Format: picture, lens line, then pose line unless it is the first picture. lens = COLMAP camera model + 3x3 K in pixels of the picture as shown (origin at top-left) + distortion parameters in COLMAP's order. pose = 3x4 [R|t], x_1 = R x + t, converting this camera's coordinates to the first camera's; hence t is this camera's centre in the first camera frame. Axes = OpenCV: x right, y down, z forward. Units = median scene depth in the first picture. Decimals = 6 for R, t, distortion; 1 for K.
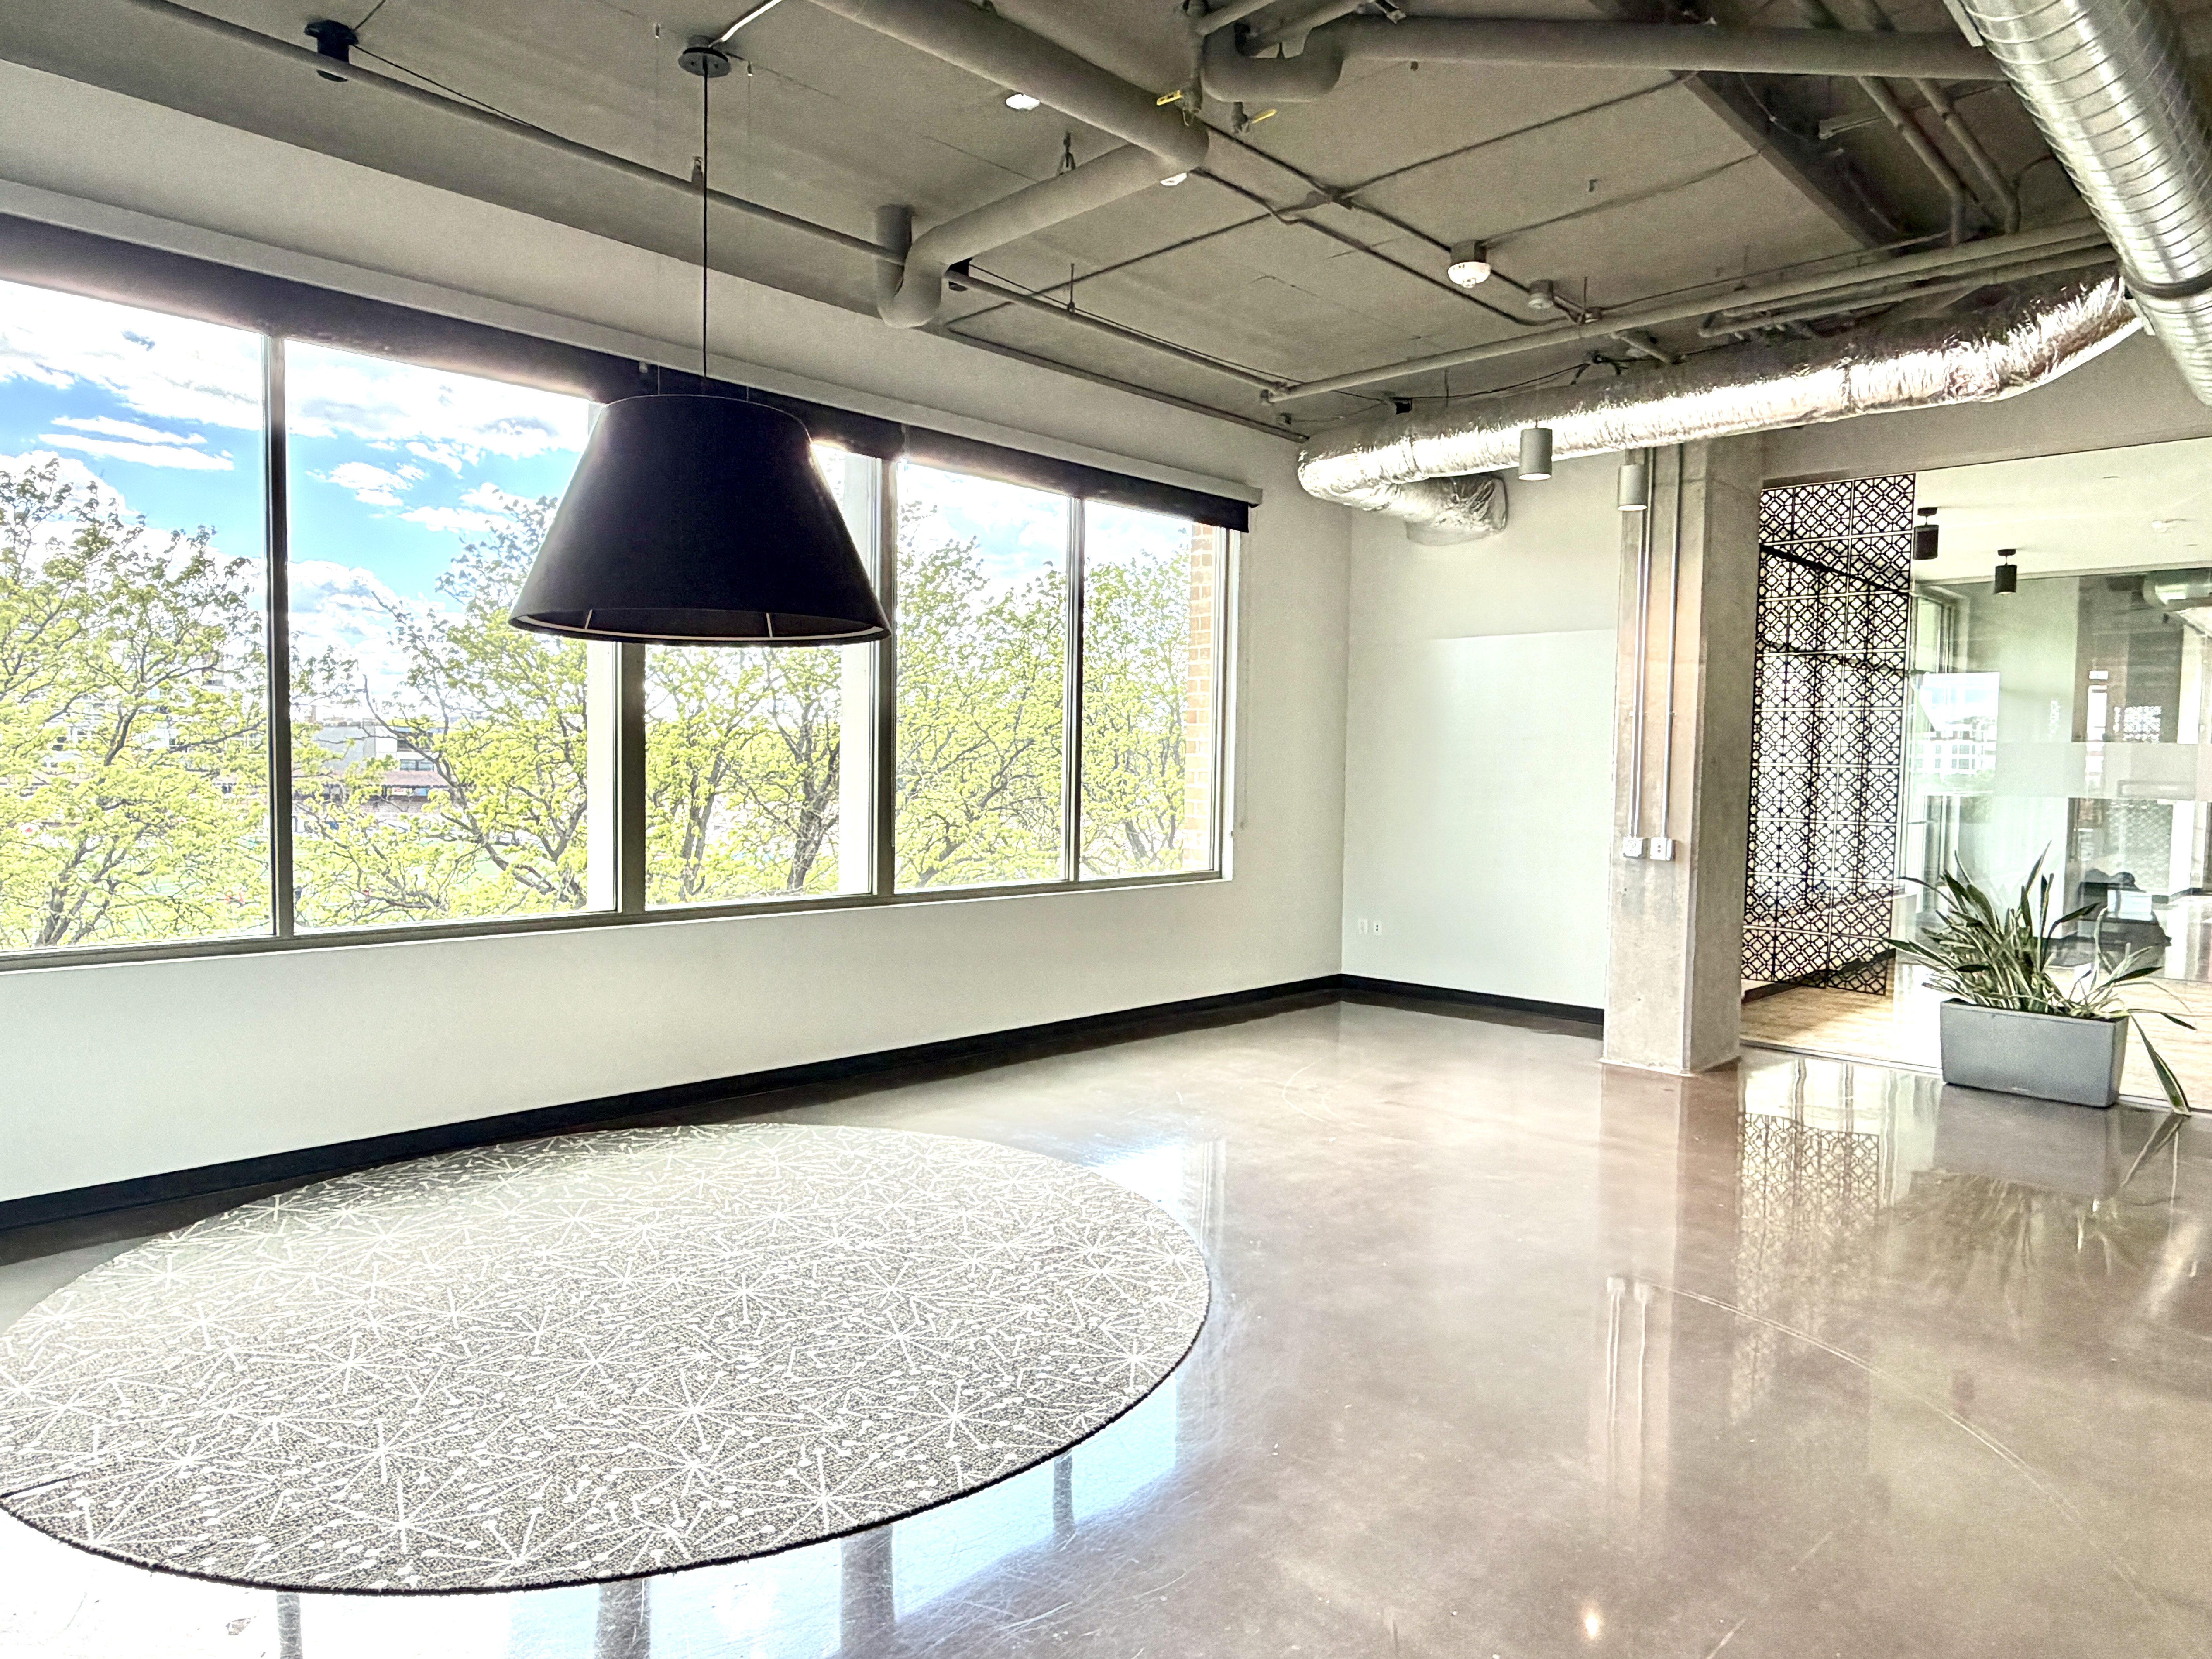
lens RADIAL K [[1418.2, 0, 1089.3], [0, 1418.2, 831.7], [0, 0, 1]] dist [0.010732, -0.005111]
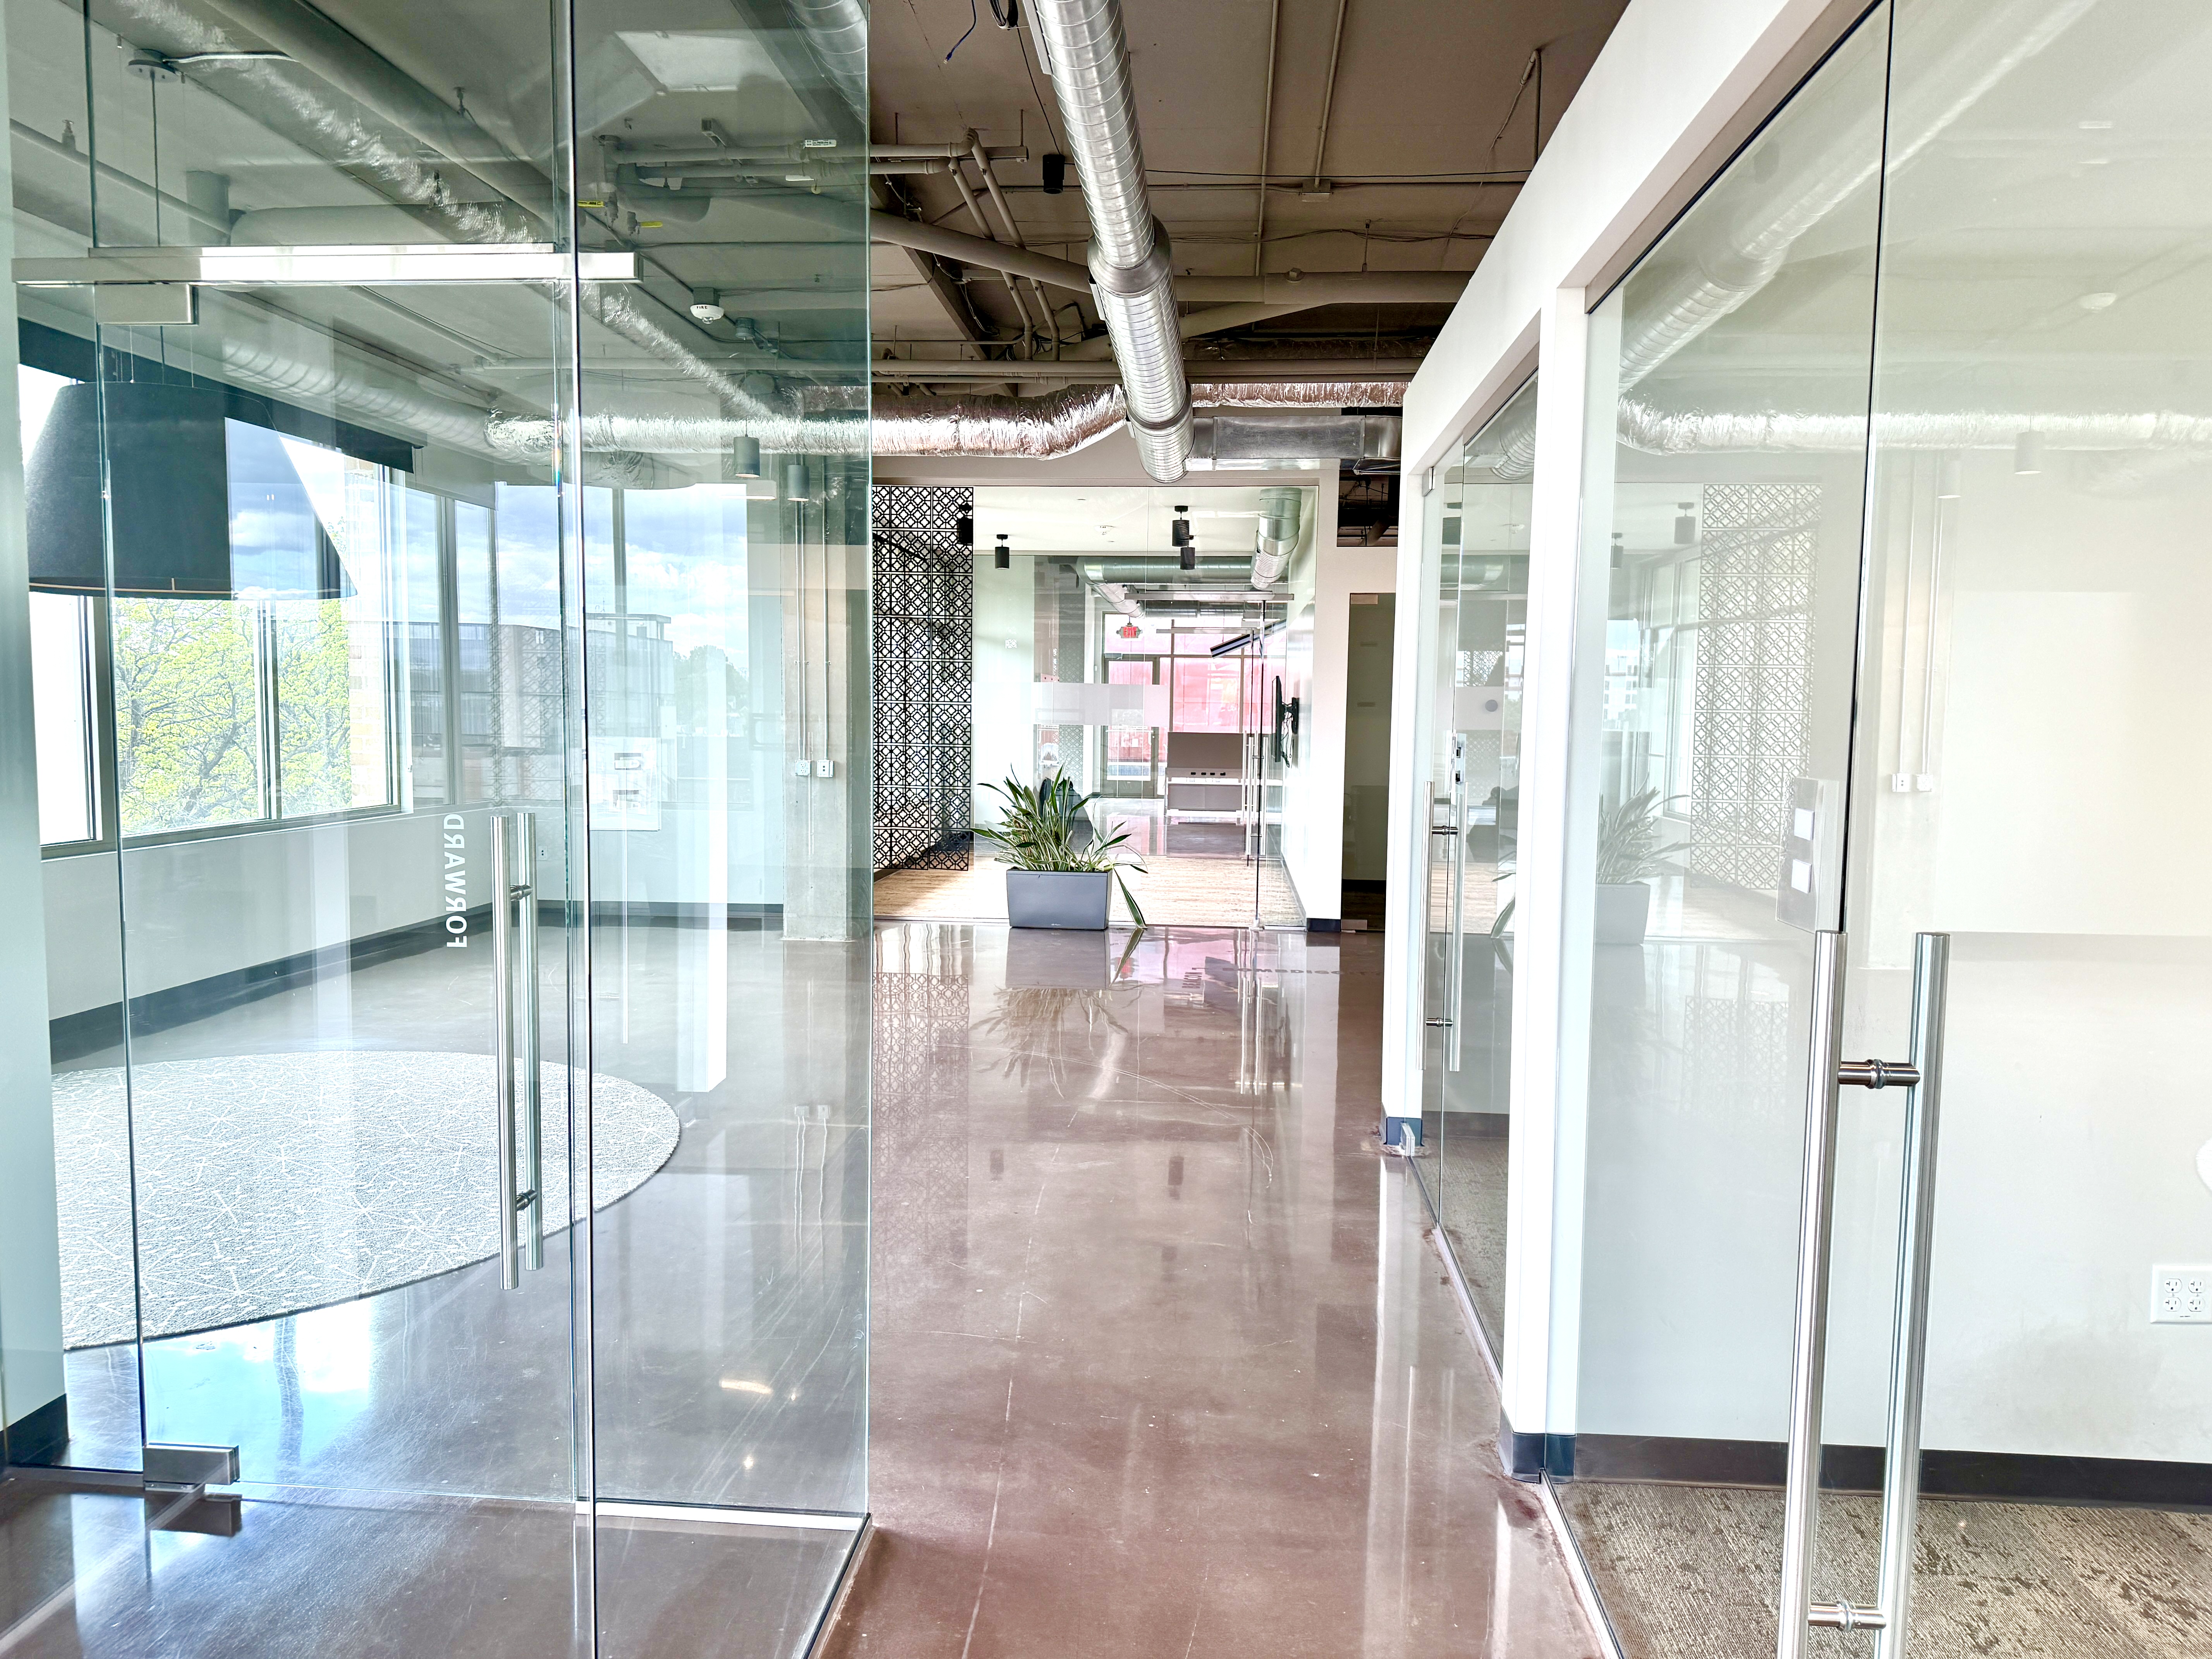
lens RADIAL K [[1537.6, 0, 1100.4], [0, 1537.6, 846.5], [0, 0, 1]] dist [0.025579, -0.004811]
pose [[0.773535, -0.062657, 0.630649, -0.289409], [0.028327, 0.997525, 0.064361, 0.000194], [-0.633120, -0.031921, 0.773395, -0.239088]]
